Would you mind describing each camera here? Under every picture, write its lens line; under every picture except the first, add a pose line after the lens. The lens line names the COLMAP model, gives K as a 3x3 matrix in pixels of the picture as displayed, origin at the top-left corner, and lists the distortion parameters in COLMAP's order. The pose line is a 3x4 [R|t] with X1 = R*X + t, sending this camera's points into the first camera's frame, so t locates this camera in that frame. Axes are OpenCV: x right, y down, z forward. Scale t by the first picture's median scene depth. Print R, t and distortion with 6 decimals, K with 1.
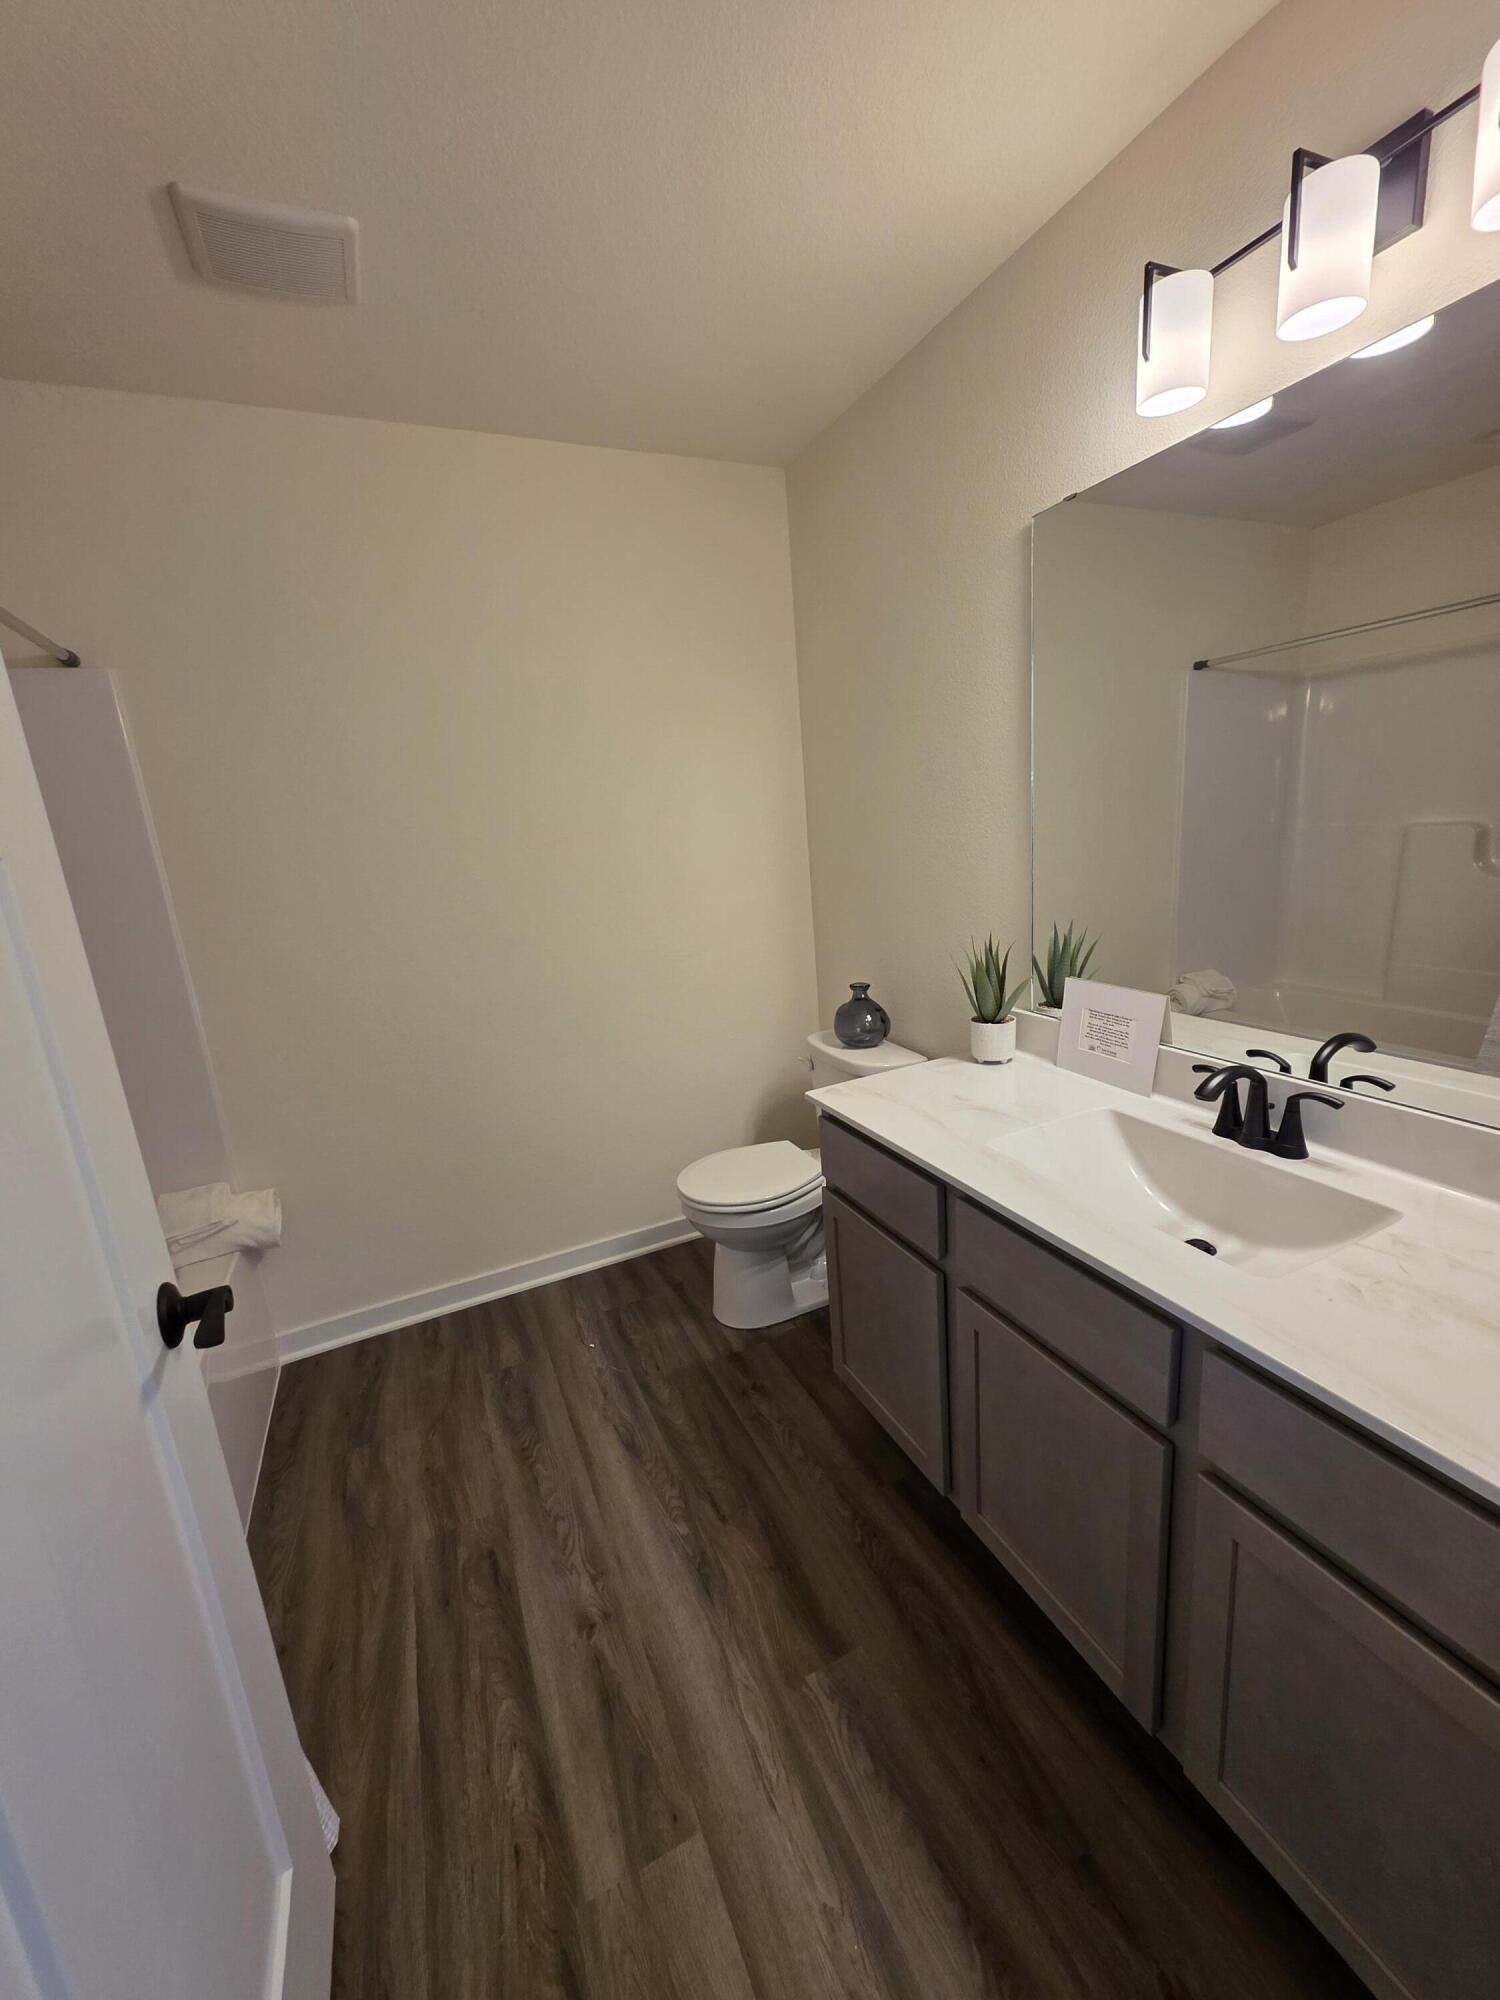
lens RADIAL K [[802.3, 0, 771.4], [0, 802.3, 983.6], [0, 0, 1]] dist [-0.000572, 0.000788]
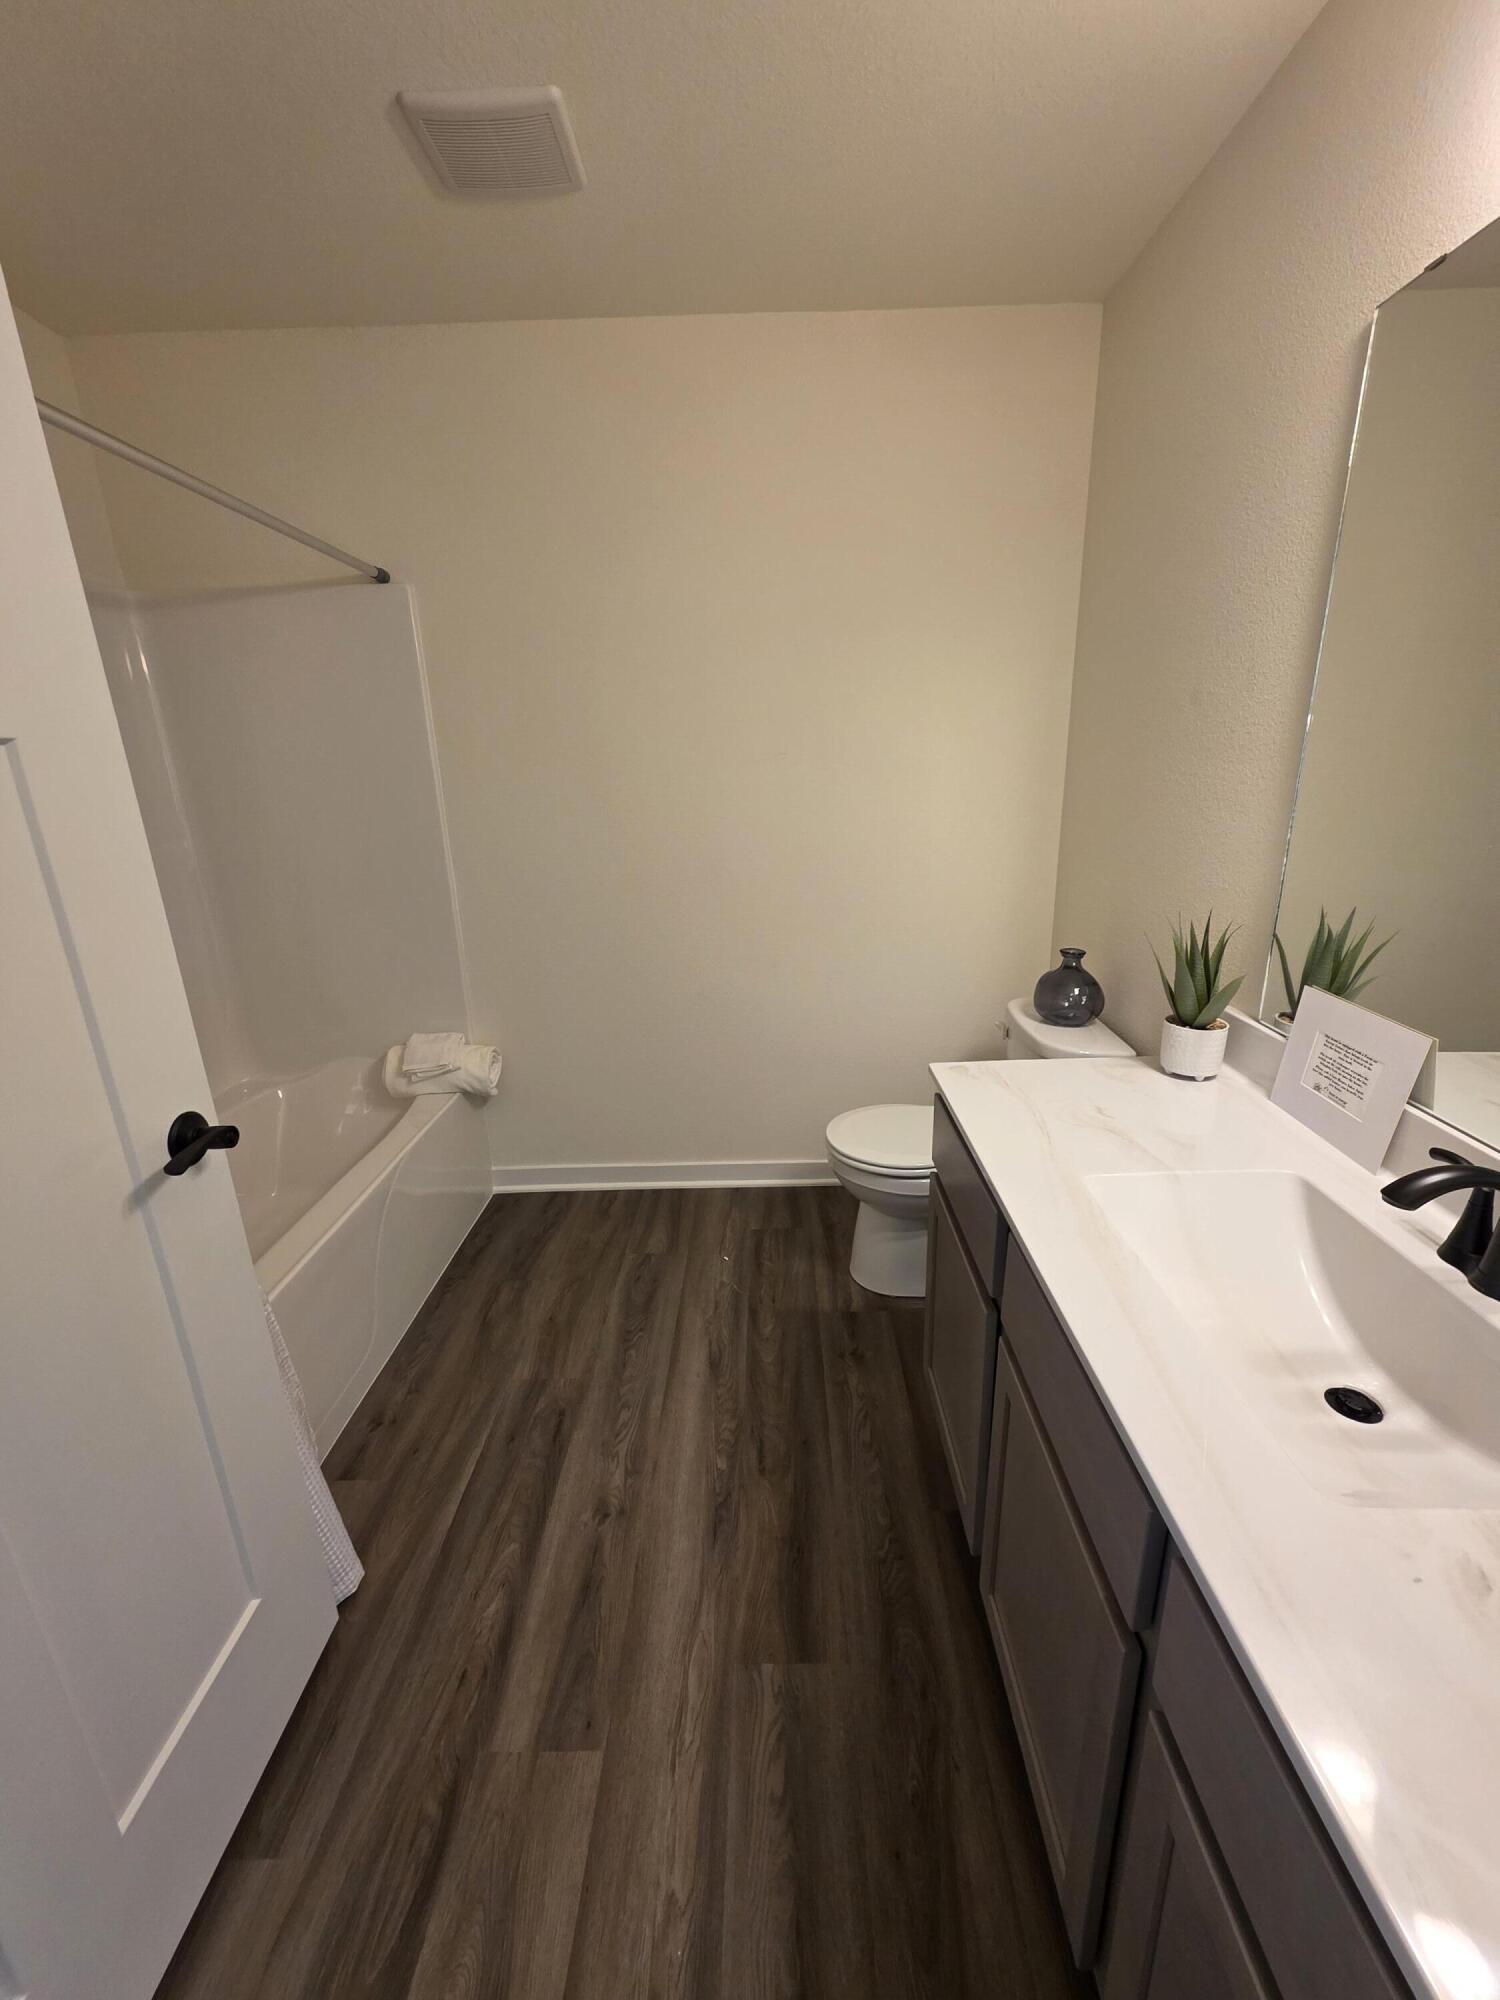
lens RADIAL K [[802.3, 0, 764.1], [0, 802.3, 979.7], [0, 0, 1]] dist [-0.000572, 0.000788]
pose [[0.900995, 0.168610, -0.399724, 0.232422], [-0.132218, 0.984273, 0.117158, -0.035922], [0.413191, -0.052708, 0.909118, 0.145150]]
